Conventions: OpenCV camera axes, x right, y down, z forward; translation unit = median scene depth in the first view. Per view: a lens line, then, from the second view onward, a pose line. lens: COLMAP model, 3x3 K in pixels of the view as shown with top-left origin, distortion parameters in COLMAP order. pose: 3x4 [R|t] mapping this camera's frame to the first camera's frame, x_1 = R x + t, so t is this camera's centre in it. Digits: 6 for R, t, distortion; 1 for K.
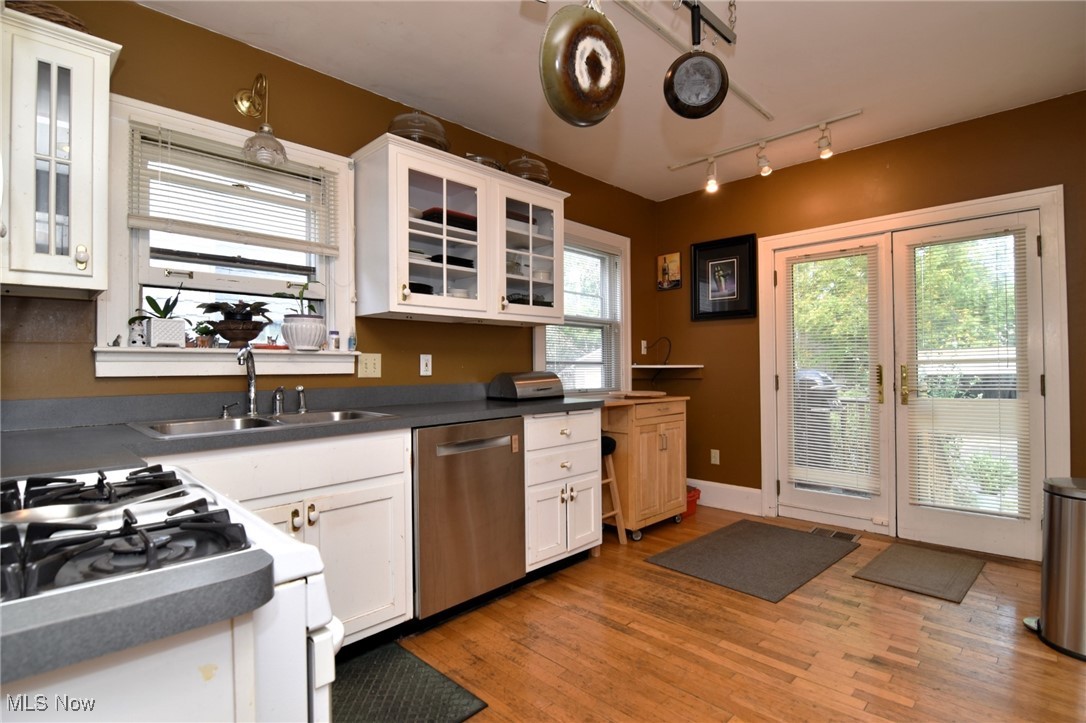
lens RADIAL K [[526.8, 0, 543.0], [0, 526.8, 361.5], [0, 0, 1]] dist [-0.022438, -0.001778]
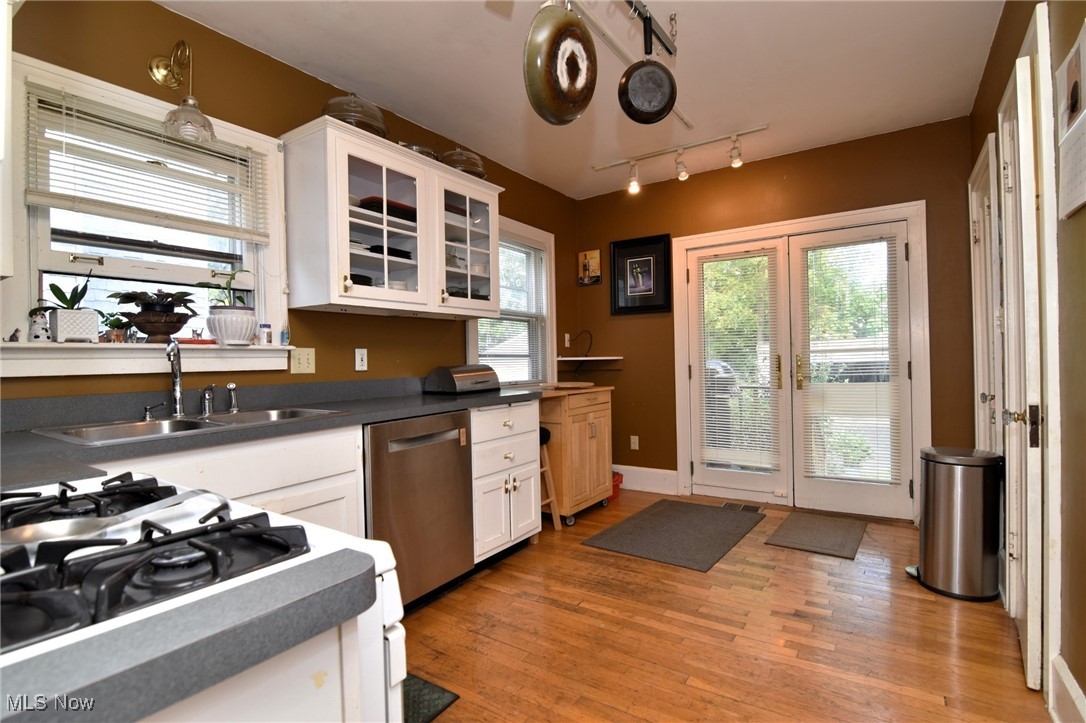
lens RADIAL K [[521.5, 0, 543.0], [0, 521.5, 361.5], [0, 0, 1]] dist [-0.021932, -0.001180]
pose [[0.981891, -0.013246, 0.188984, -0.094201], [0.010988, 0.999855, 0.012993, 0.001910], [-0.189129, -0.010682, 0.981894, -0.000440]]
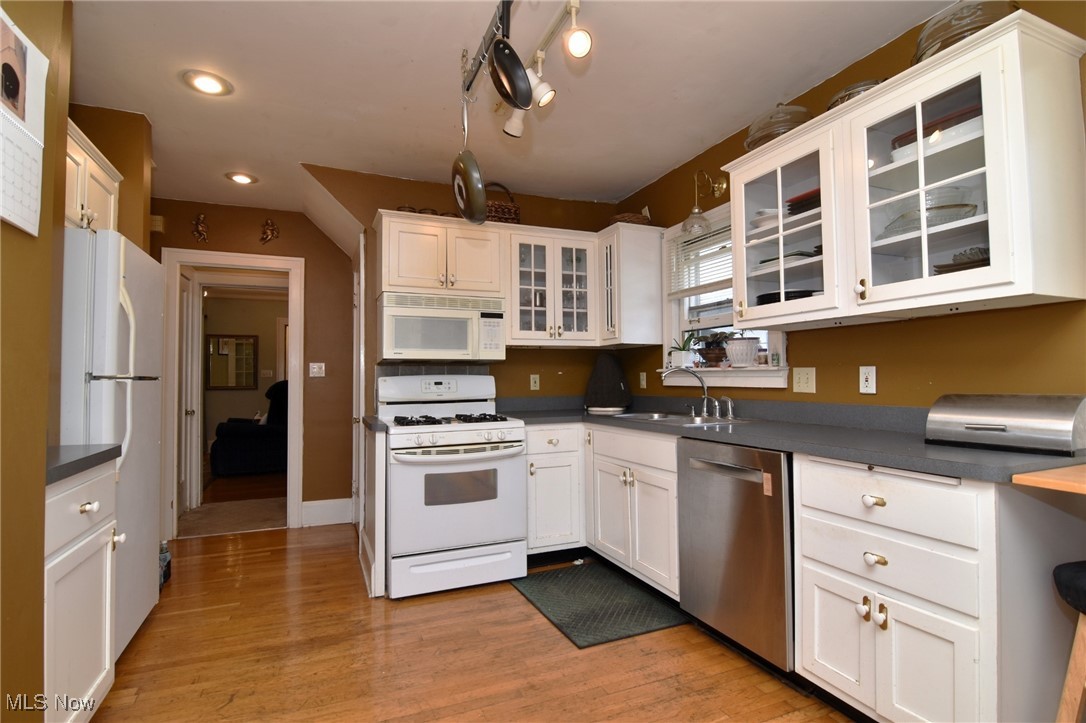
lens RADIAL K [[526.8, 0, 543.0], [0, 526.8, 361.5], [0, 0, 1]] dist [-0.022438, -0.001778]
pose [[-0.378640, -0.018350, -0.925362, 0.841210], [0.019123, 0.999435, -0.027644, -0.010380], [0.925346, -0.028163, -0.378075, 1.056004]]
